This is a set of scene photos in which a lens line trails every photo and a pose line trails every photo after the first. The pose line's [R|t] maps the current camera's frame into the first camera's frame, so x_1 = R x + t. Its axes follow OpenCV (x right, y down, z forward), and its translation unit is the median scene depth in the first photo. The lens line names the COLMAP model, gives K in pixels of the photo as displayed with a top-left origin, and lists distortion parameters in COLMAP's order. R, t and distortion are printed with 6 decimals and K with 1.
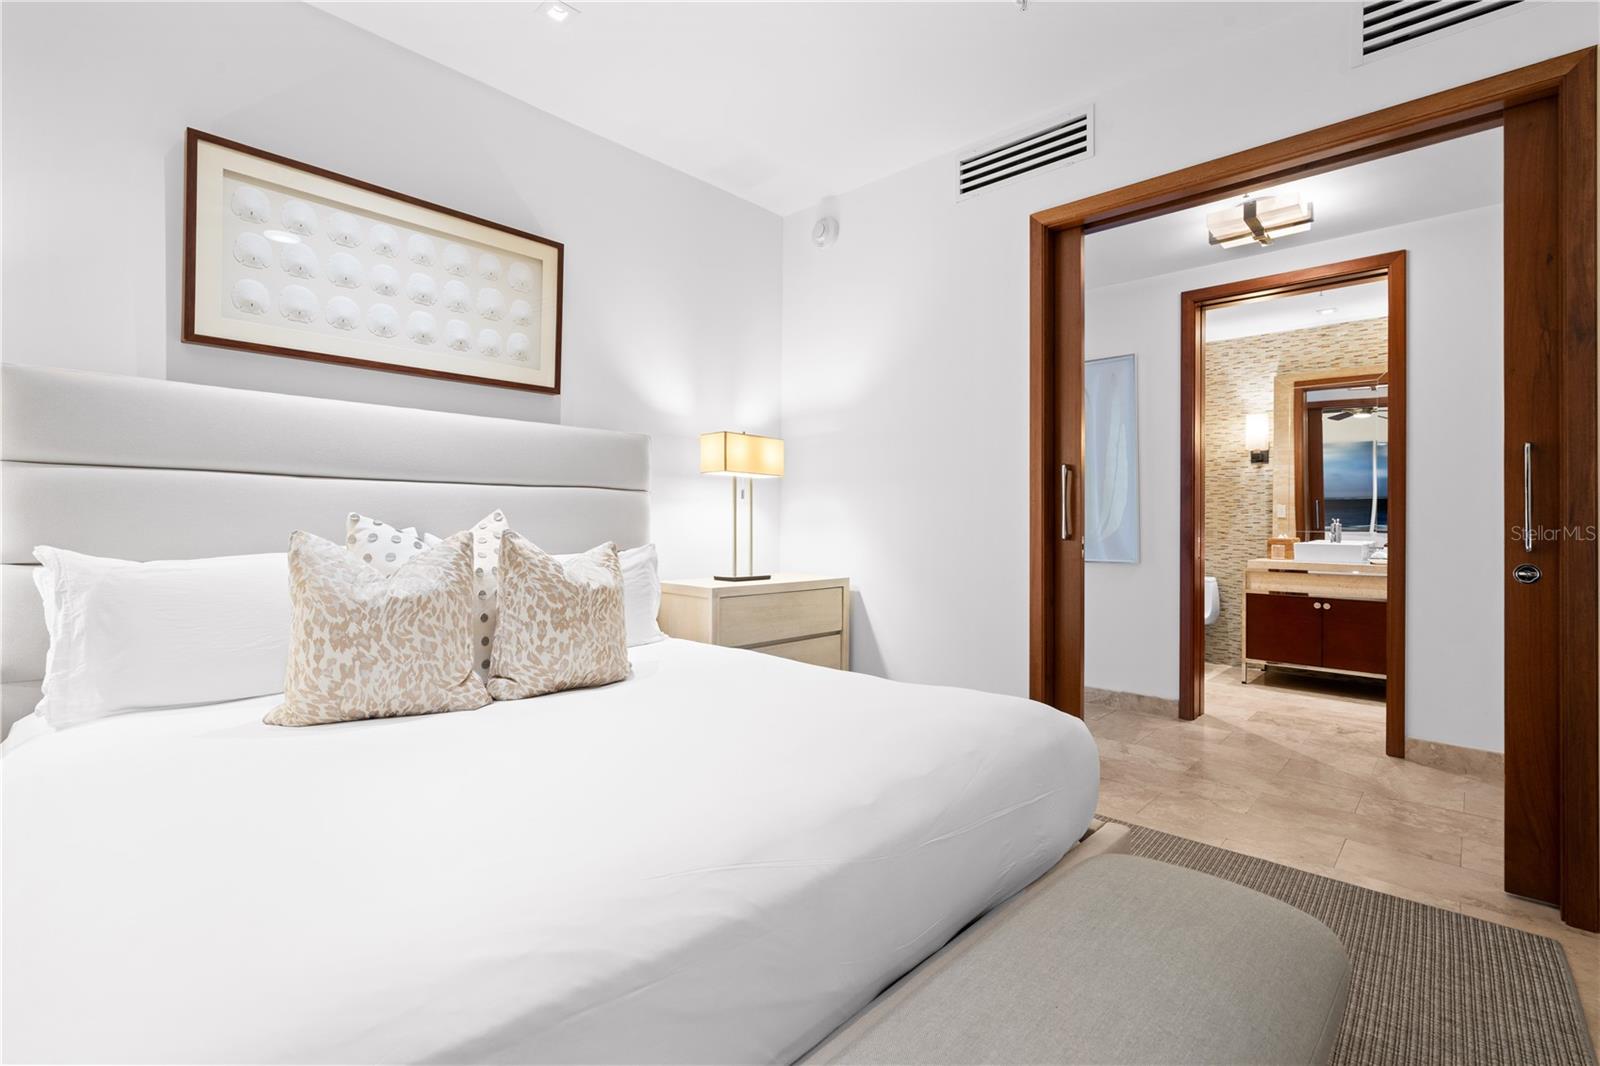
lens RADIAL K [[723.6, 0, 797.8], [0, 723.6, 522.8], [0, 0, 1]] dist [0.000818, 0.000954]
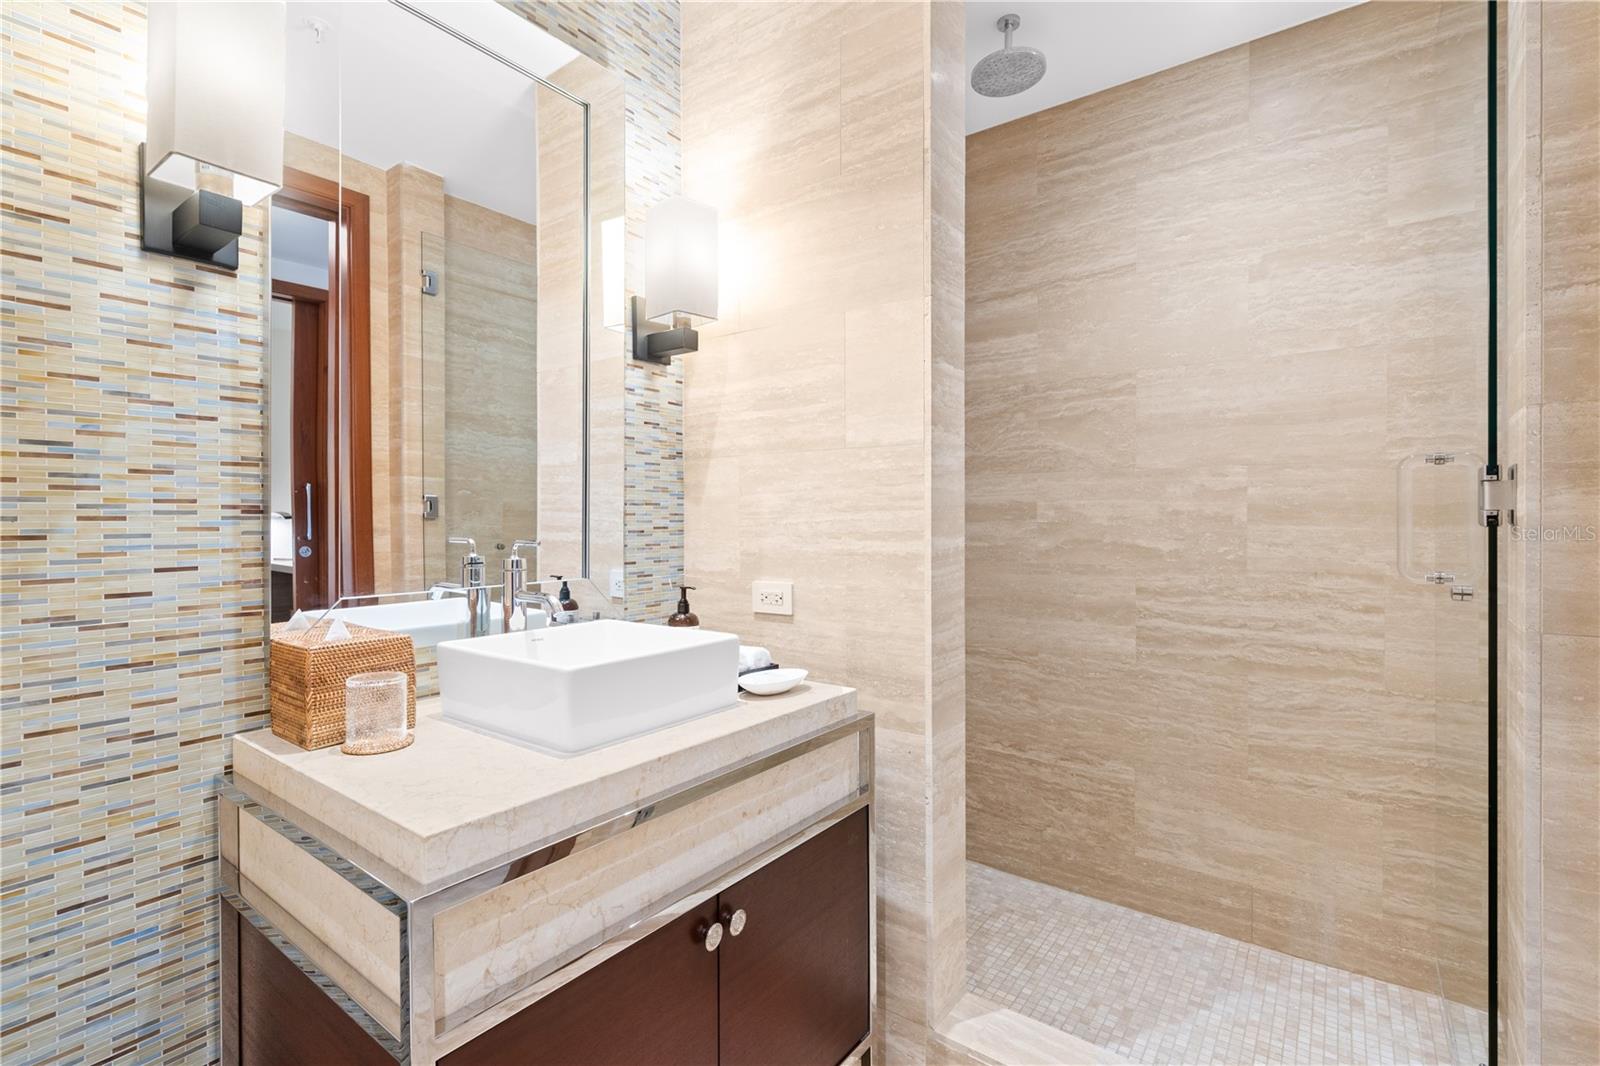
lens RADIAL K [[723.6, 0, 803.0], [0, 723.6, 524.8], [0, 0, 1]] dist [0.000818, 0.000954]
pose [[-0.099924, -0.011150, 0.994933, 0.421353], [0.003368, 0.999928, 0.011544, -0.013521], [-0.994989, 0.004504, -0.099879, 0.848326]]
